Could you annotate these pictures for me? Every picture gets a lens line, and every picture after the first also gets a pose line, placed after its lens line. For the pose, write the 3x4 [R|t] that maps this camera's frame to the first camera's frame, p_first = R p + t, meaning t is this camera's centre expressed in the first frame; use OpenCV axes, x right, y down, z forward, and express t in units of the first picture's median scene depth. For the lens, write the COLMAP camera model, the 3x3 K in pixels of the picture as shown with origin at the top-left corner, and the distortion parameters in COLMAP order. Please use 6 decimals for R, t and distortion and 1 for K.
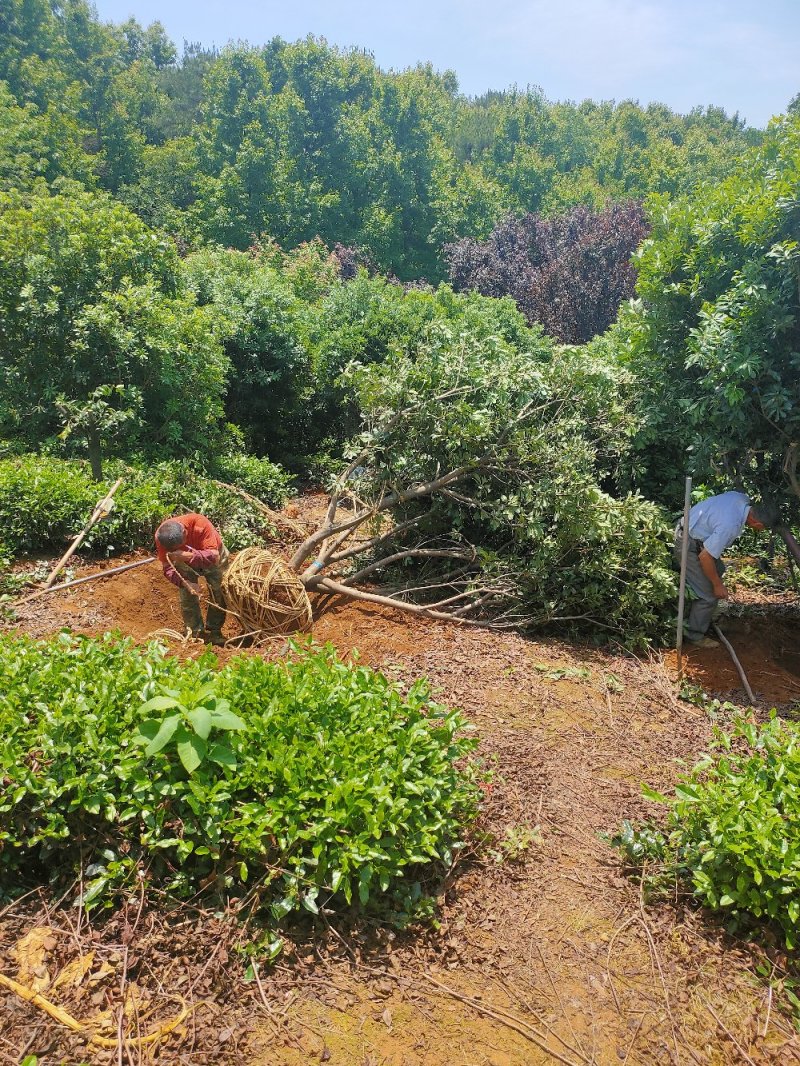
lens RADIAL K [[773.5, 0, 400.0], [0, 773.5, 533.0], [0, 0, 1]] dist [0.007520, -0.068274]
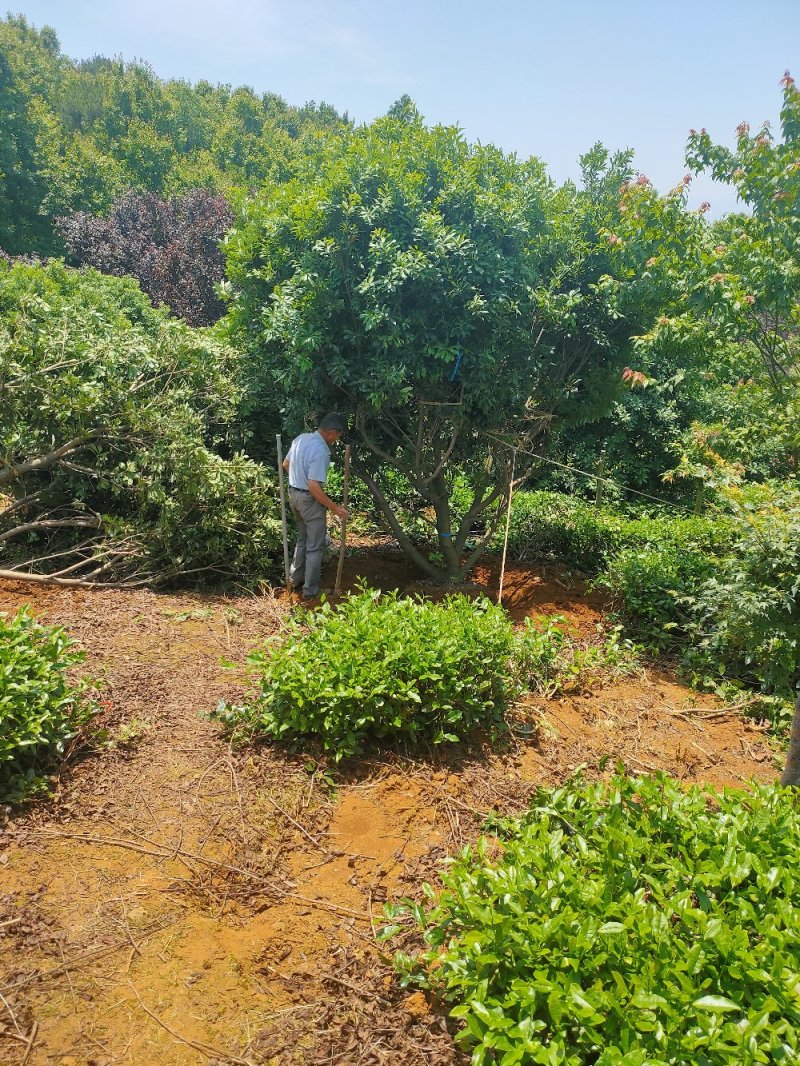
lens RADIAL K [[751.8, 0, 400.0], [0, 751.8, 533.0], [0, 0, 1]] dist [0.000600, -0.010229]
pose [[0.898625, -0.096763, 0.427914, 0.026133], [0.084973, 0.995292, 0.046618, 0.032195], [-0.430410, -0.005531, 0.902617, -0.100007]]
